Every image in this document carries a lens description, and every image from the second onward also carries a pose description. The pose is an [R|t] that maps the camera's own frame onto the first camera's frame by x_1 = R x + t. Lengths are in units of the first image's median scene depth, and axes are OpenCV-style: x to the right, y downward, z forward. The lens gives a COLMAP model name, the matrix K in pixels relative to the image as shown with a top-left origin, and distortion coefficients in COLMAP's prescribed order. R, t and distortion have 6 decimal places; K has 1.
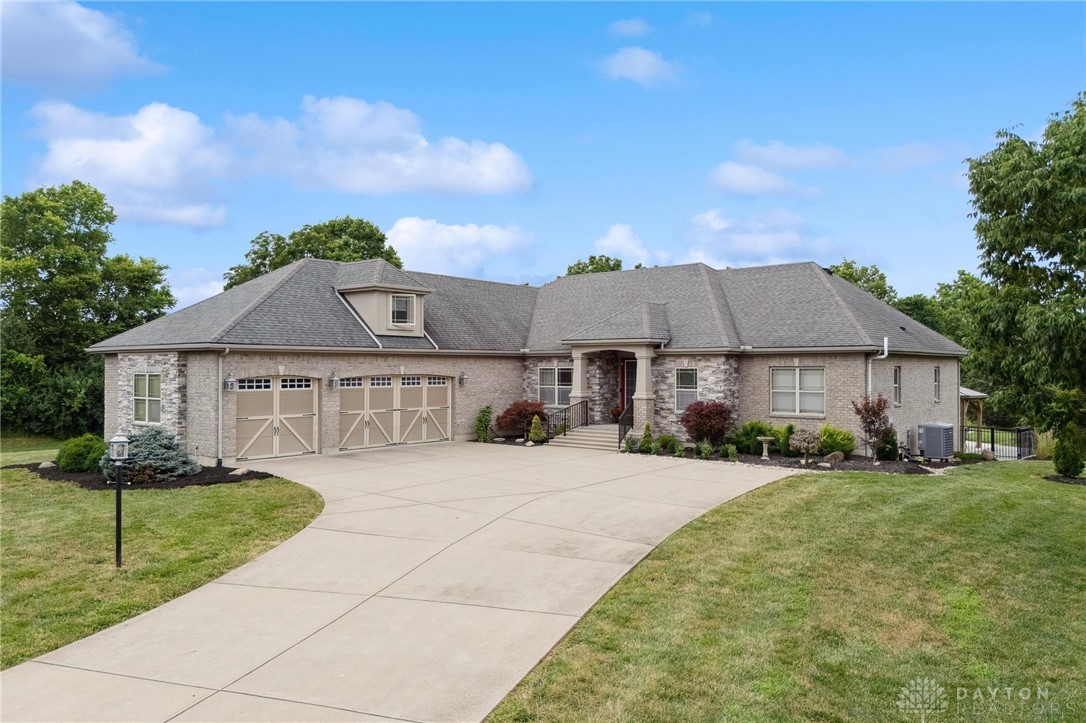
lens RADIAL K [[793.7, 0, 543.0], [0, 793.7, 361.5], [0, 0, 1]] dist [0.041496, -0.000618]
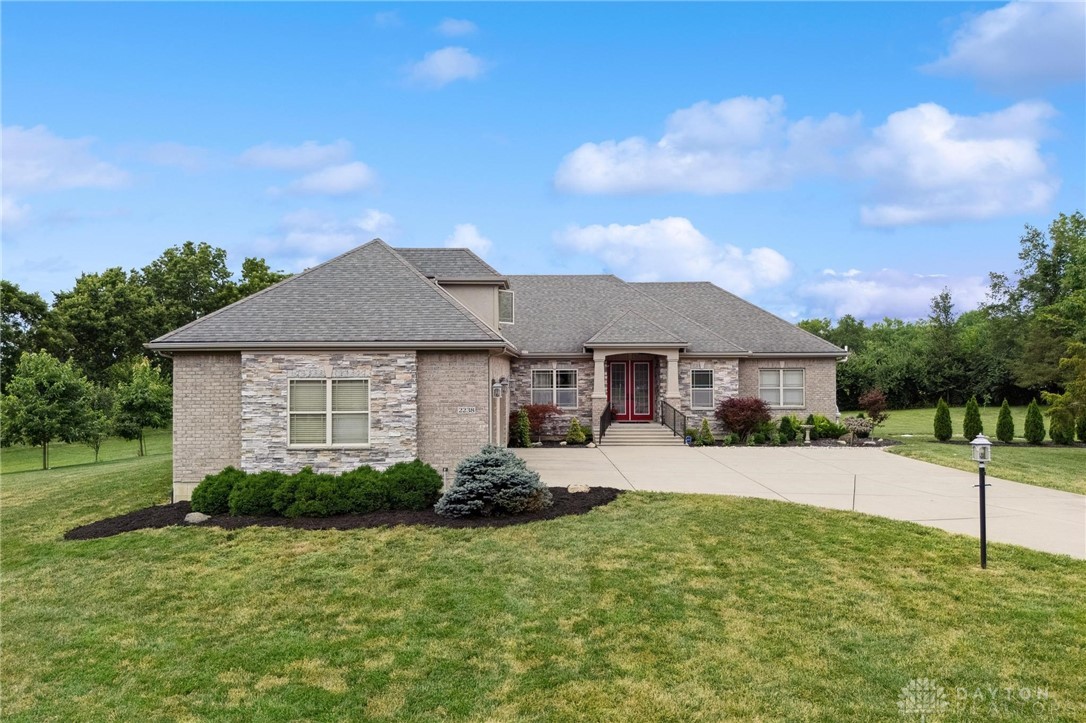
lens RADIAL K [[804.6, 0, 543.0], [0, 804.6, 361.5], [0, 0, 1]] dist [0.039444, -0.003701]
pose [[0.767529, 0.002989, 0.641007, -0.728270], [-0.001384, 0.999995, -0.003006, 0.000374], [-0.641013, 0.001420, 0.767529, 0.259189]]
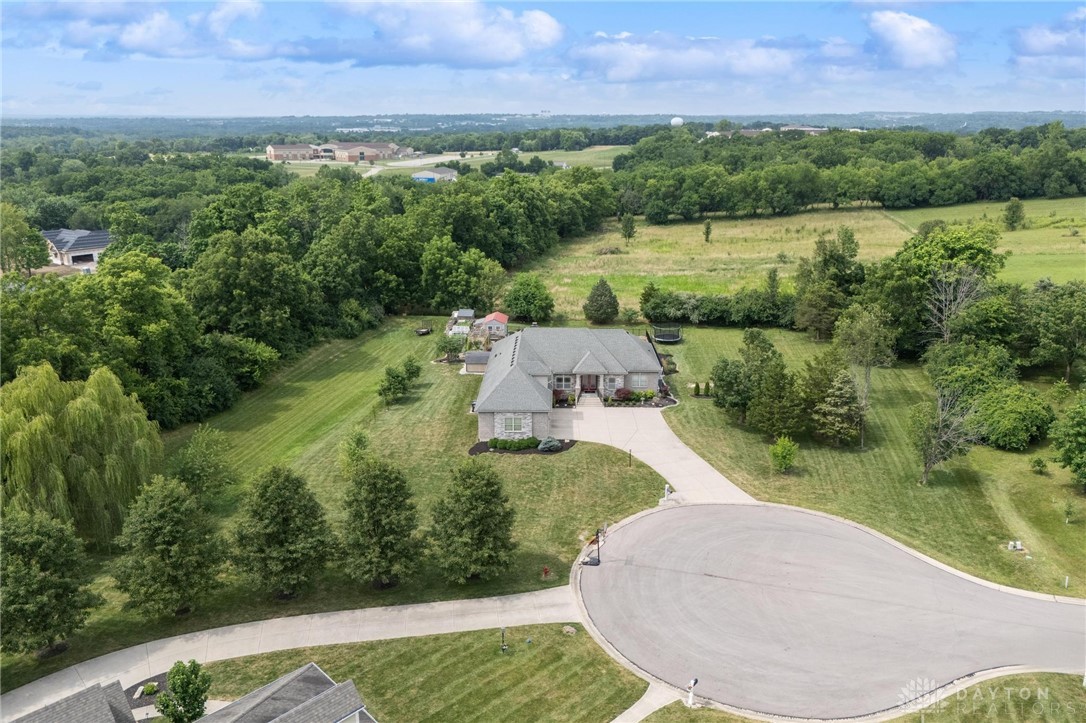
lens RADIAL K [[780.3, 0, 543.0], [0, 780.3, 361.5], [0, 0, 1]] dist [0.061825, -0.067446]
pose [[0.781032, -0.180957, 0.597698, -2.067574], [-0.002866, 0.956048, 0.293195, -1.051626], [-0.624484, -0.230708, 0.746186, -1.332183]]
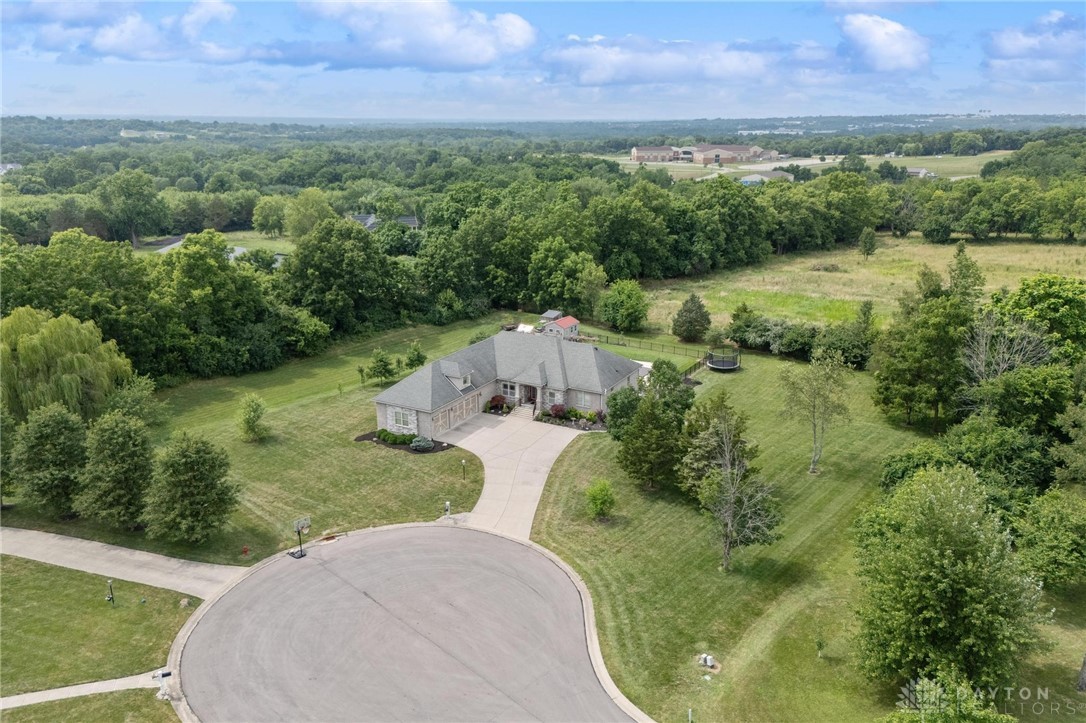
lens RADIAL K [[780.3, 0, 543.0], [0, 780.3, 361.5], [0, 0, 1]] dist [0.061825, -0.067446]
pose [[0.980110, -0.053373, 0.191142, -0.469227], [-0.004926, 0.956316, 0.292293, -1.058404], [-0.198392, -0.287421, 0.937032, -1.994500]]
